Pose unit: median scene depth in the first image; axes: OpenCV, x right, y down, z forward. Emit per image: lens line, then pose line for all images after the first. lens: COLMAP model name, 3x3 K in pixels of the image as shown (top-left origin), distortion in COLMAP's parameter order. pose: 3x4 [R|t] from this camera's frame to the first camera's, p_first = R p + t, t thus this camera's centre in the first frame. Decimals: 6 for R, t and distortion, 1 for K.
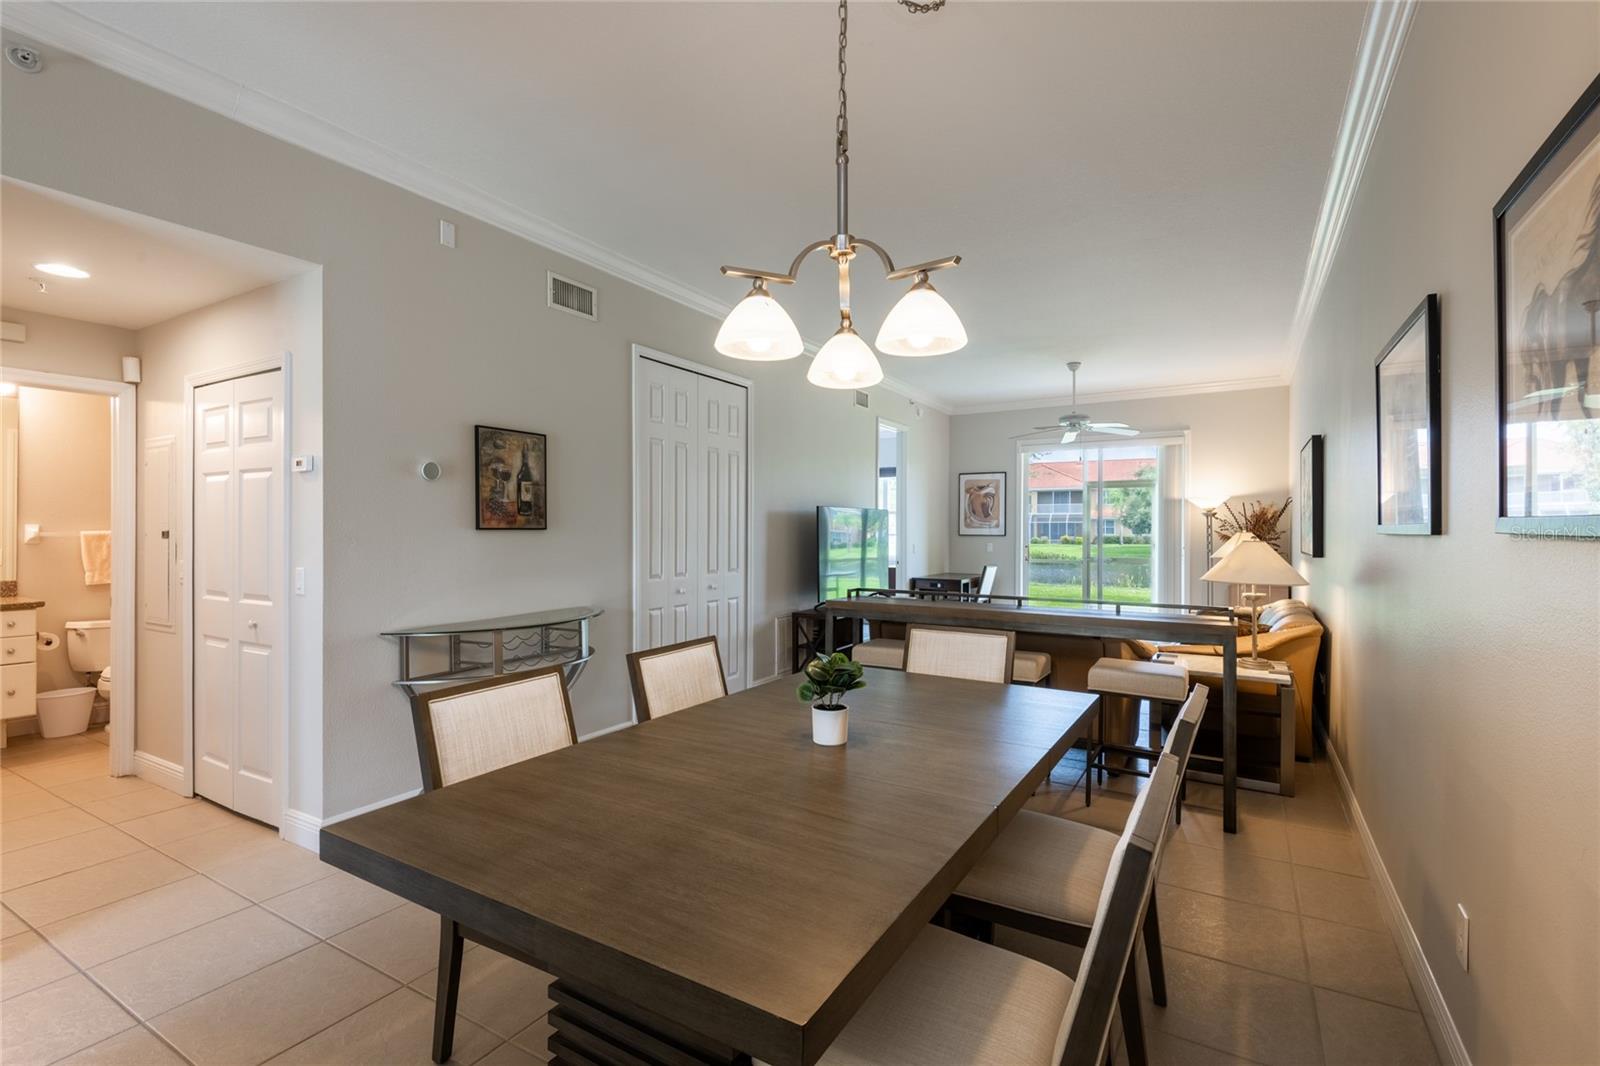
lens RADIAL K [[728.3, 0, 804.0], [0, 728.3, 532.8], [0, 0, 1]] dist [0.035874, -0.022636]
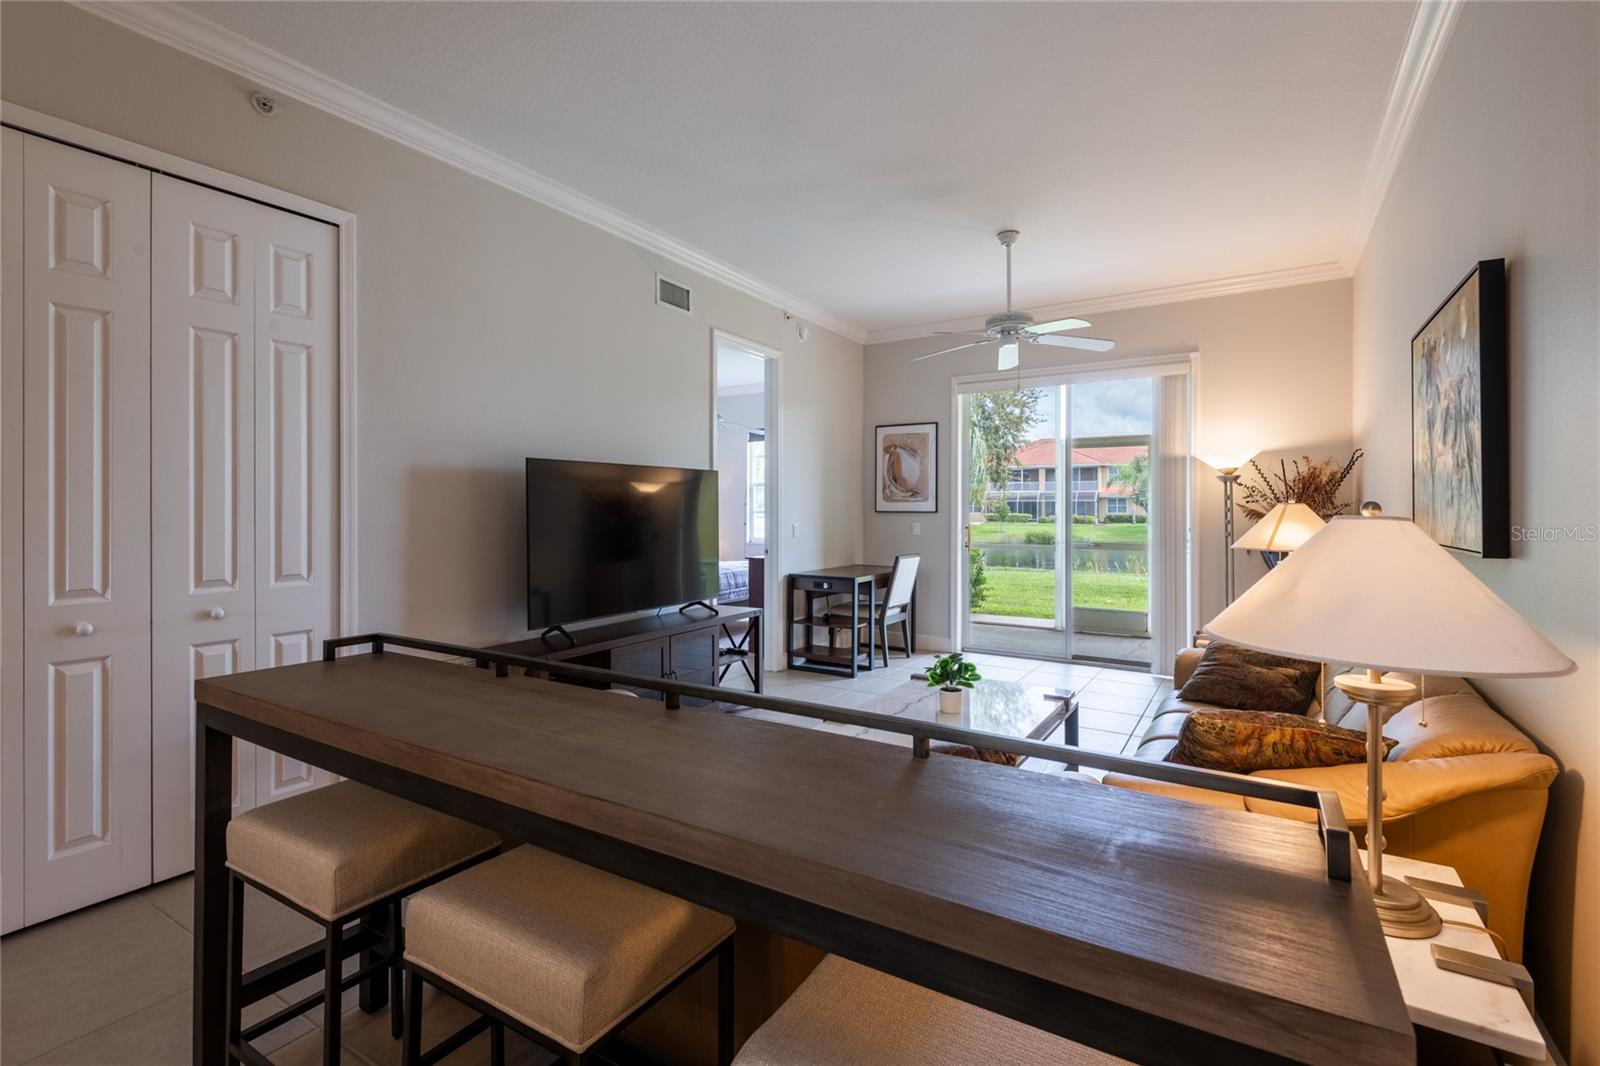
lens RADIAL K [[730.8, 0, 792.1], [0, 730.8, 516.5], [0, 0, 1]] dist [0.003042, 0.000225]
pose [[0.999514, -0.001671, -0.031140, 0.181097], [0.001848, 0.999982, 0.005662, 0.004133], [0.031130, -0.005717, 0.999499, 0.332110]]
